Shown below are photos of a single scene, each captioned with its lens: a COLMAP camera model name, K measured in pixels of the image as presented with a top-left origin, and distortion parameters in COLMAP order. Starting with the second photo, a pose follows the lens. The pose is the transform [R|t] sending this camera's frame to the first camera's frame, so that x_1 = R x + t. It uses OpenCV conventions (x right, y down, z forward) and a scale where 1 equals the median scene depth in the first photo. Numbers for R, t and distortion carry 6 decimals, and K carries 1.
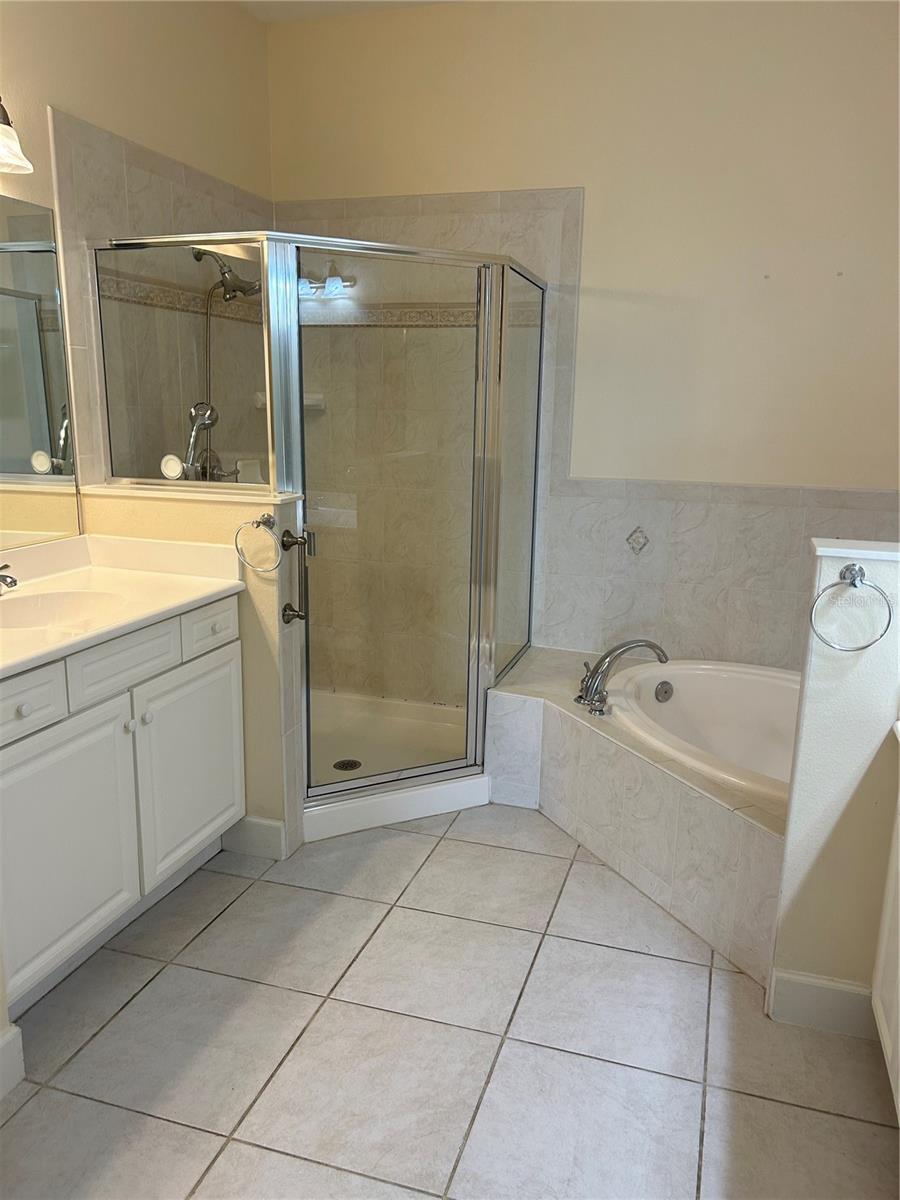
lens RADIAL K [[915.9, 0, 456.5], [0, 915.9, 609.6], [0, 0, 1]] dist [0.047282, -0.045497]
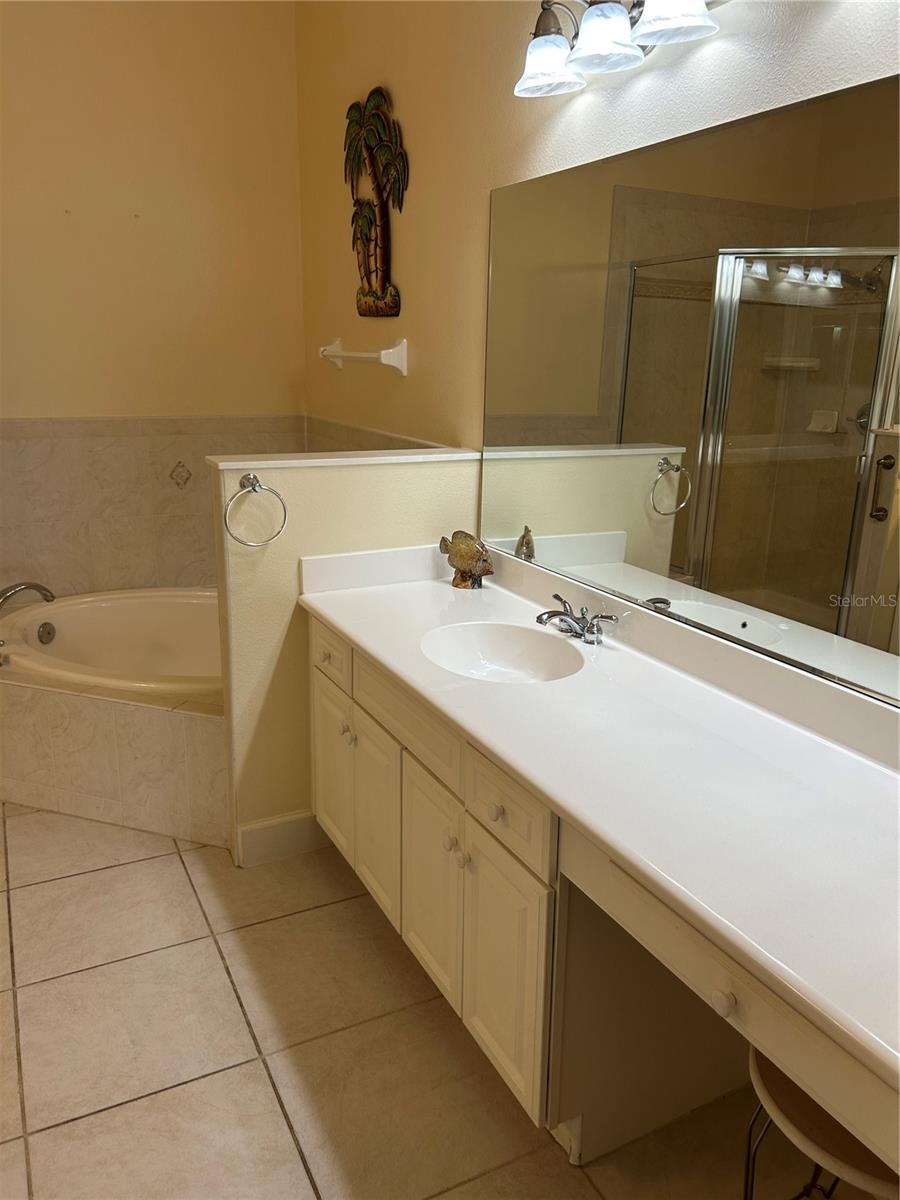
lens RADIAL K [[915.9, 0, 456.5], [0, 915.9, 609.6], [0, 0, 1]] dist [0.047282, -0.045497]
pose [[0.720978, -0.203179, 0.662502, -0.168147], [0.158773, 0.979052, 0.127473, 0.011754], [-0.674523, 0.013282, 0.738134, -0.056166]]
